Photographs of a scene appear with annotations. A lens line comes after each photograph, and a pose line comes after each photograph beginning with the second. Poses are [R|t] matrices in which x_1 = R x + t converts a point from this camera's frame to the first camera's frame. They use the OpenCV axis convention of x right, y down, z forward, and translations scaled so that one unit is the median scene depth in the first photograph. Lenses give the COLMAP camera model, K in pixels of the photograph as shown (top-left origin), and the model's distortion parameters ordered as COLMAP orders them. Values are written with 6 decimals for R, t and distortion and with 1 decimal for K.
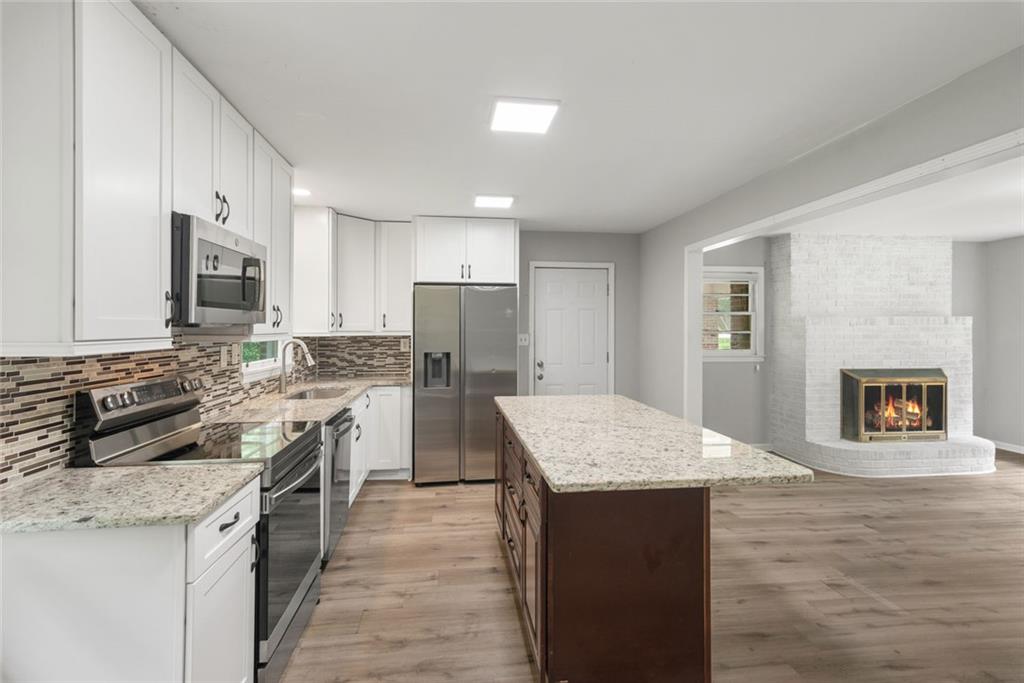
lens RADIAL K [[499.3, 0, 507.8], [0, 499.3, 326.5], [0, 0, 1]] dist [0.009035, -0.001581]
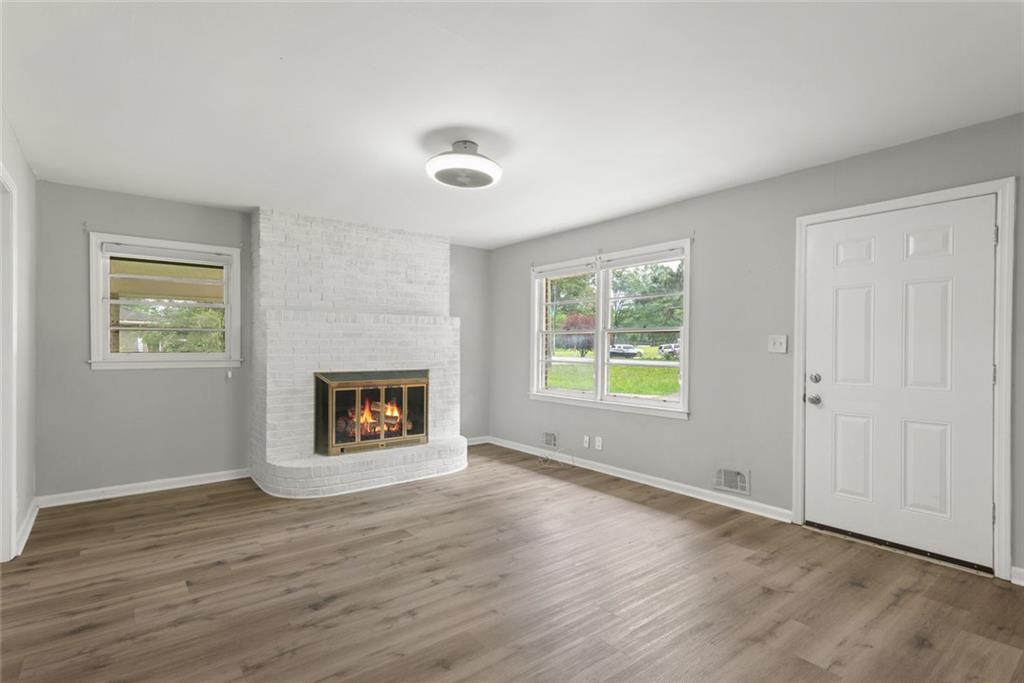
lens RADIAL K [[499.3, 0, 513.1], [0, 499.3, 346.8], [0, 0, 1]] dist [0.009035, -0.001581]
pose [[0.844345, 0.000905, 0.535799, 0.496473], [-0.002745, 0.999993, 0.002638, 0.038065], [-0.535793, -0.003698, 0.844341, 0.097386]]
